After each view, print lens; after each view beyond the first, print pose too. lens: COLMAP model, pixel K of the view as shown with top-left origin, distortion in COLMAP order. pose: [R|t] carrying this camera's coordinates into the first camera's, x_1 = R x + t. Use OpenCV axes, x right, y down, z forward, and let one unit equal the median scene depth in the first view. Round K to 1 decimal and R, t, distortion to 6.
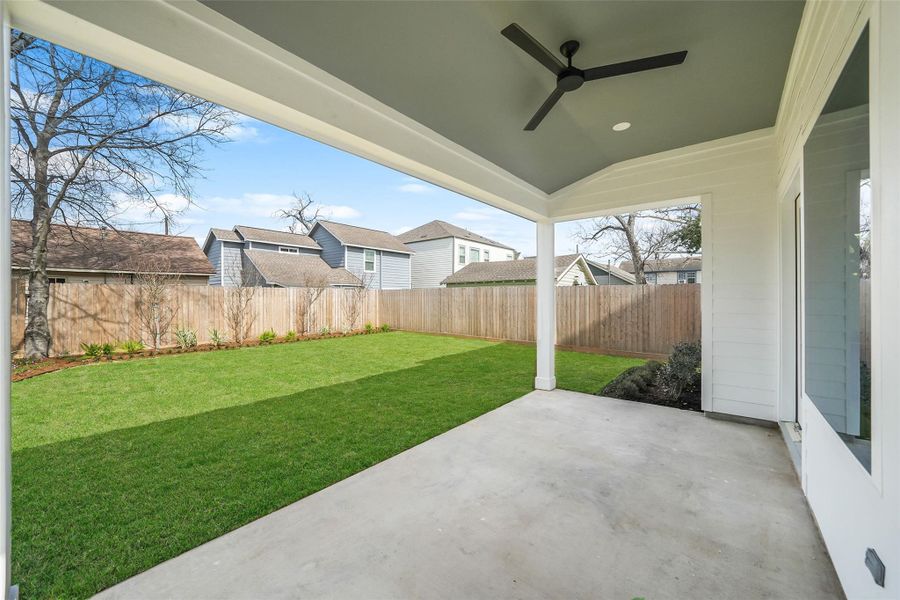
lens RADIAL K [[336.0, 0, 450.0], [0, 336.0, 300.0], [0, 0, 1]] dist [-0.000935, -0.000027]
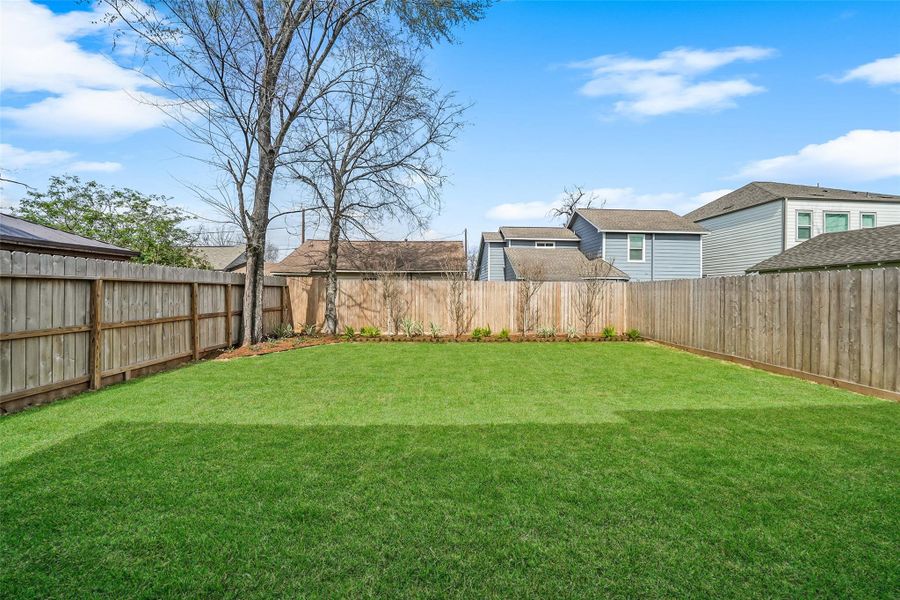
lens RADIAL K [[319.4, 0, 453.0], [0, 319.4, 293.8], [0, 0, 1]] dist [-0.021441, 0.000164]
pose [[0.668001, 0.008478, -0.744112, 0.041805], [-0.013191, 0.999913, -0.000449, 0.000182], [0.744044, 0.010116, 0.668054, 0.194213]]
